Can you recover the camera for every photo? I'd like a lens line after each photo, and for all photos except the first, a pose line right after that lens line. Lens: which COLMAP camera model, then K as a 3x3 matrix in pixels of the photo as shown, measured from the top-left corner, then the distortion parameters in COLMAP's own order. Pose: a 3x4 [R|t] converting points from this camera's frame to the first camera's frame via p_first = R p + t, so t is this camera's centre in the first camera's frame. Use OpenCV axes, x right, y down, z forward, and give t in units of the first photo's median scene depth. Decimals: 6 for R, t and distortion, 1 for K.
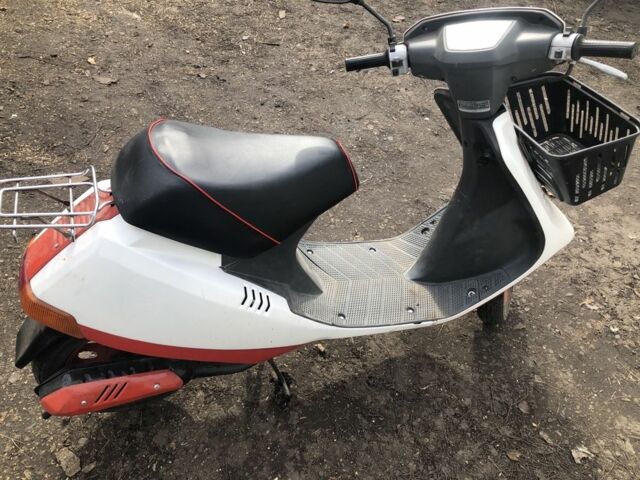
lens RADIAL K [[562.4, 0, 320.0], [0, 562.4, 240.0], [0, 0, 1]] dist [0.005404, -0.005304]
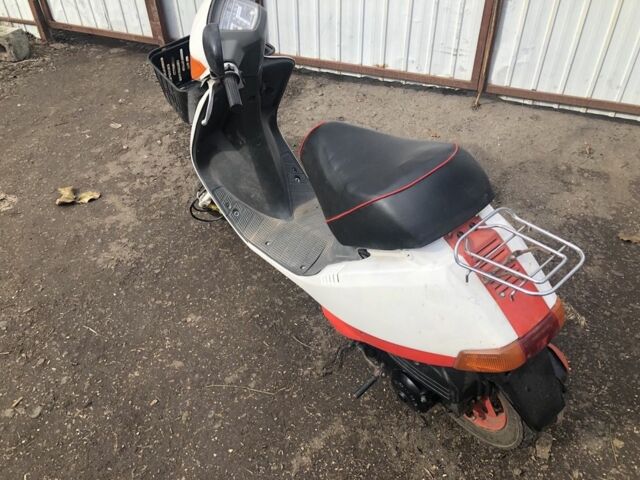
lens RADIAL K [[562.4, 0, 320.0], [0, 562.4, 240.0], [0, 0, 1]] dist [0.005404, -0.005304]
pose [[-0.347985, -0.652055, 0.673595, -0.547156], [0.661315, 0.338548, 0.669364, -0.528901], [-0.664506, 0.678387, 0.313404, 0.486218]]
